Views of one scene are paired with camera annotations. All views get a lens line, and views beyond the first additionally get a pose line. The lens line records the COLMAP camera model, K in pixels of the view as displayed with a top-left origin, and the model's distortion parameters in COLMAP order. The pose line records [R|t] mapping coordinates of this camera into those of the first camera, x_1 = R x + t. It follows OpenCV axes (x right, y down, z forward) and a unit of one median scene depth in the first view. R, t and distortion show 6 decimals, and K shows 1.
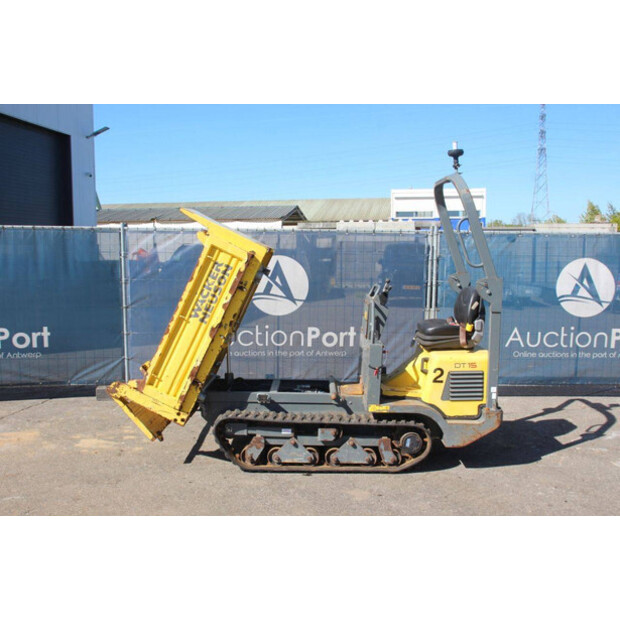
lens RADIAL K [[639.2, 0, 310.0], [0, 639.2, 310.0], [0, 0, 1]] dist [-0.067458, 0.033128]
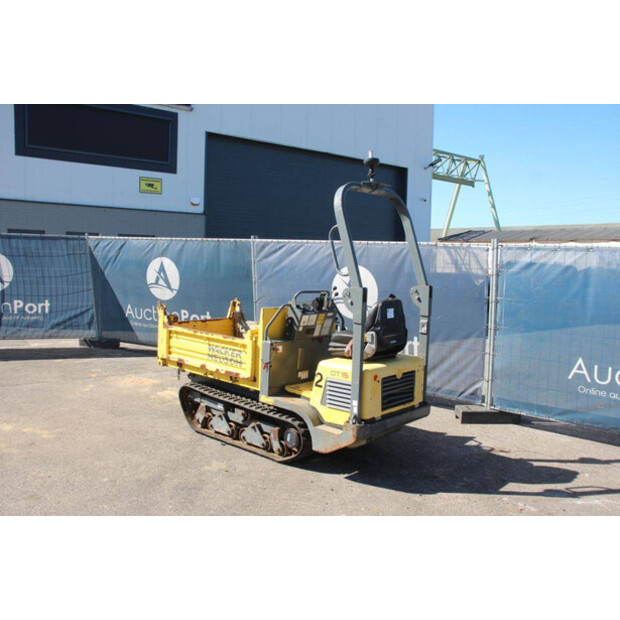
lens RADIAL K [[571.4, 0, 310.0], [0, 571.4, 310.0], [0, 0, 1]] dist [-0.105039, 0.005867]
pose [[0.754884, 0.078866, -0.651100, 0.777998], [-0.090518, 0.995772, 0.015668, -0.022778], [0.649582, 0.047109, 0.758830, 0.285279]]
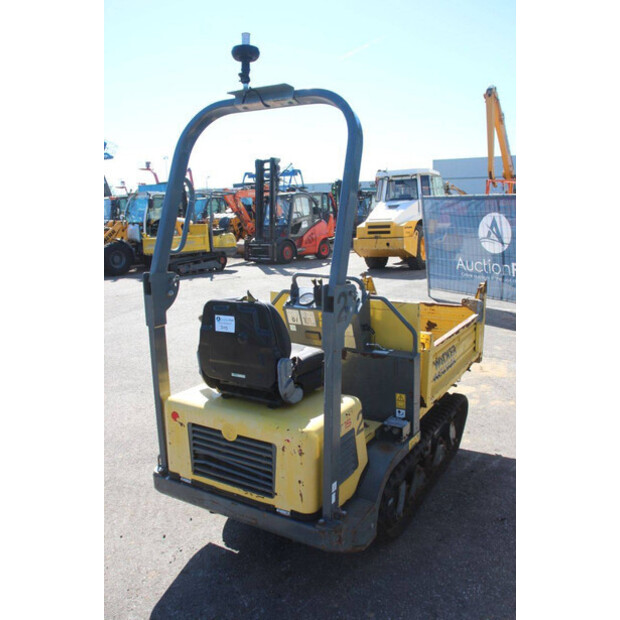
lens RADIAL K [[552.4, 0, 310.0], [0, 552.4, 310.0], [0, 0, 1]] dist [-0.132408, 0.102107]
pose [[-0.503313, 0.164570, -0.848288, 0.666210], [-0.068844, 0.970939, 0.229212, -0.147618], [0.861357, 0.173765, -0.477357, 1.363258]]
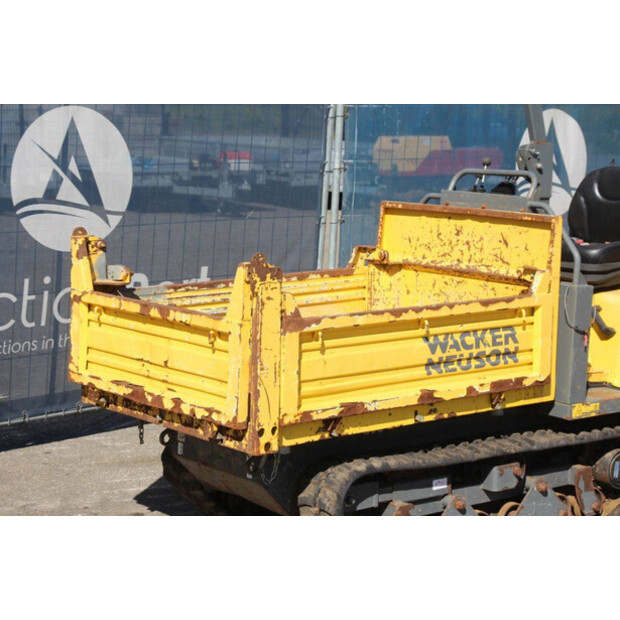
lens RADIAL K [[1456.1, 0, 310.0], [0, 1456.1, 310.0], [0, 0, 1]] dist [0.375688, 0.343109]
pose [[0.759810, -0.087701, 0.644203, -0.805946], [0.048831, 0.995759, 0.077967, -0.029306], [-0.648309, -0.027783, 0.760870, 0.232634]]
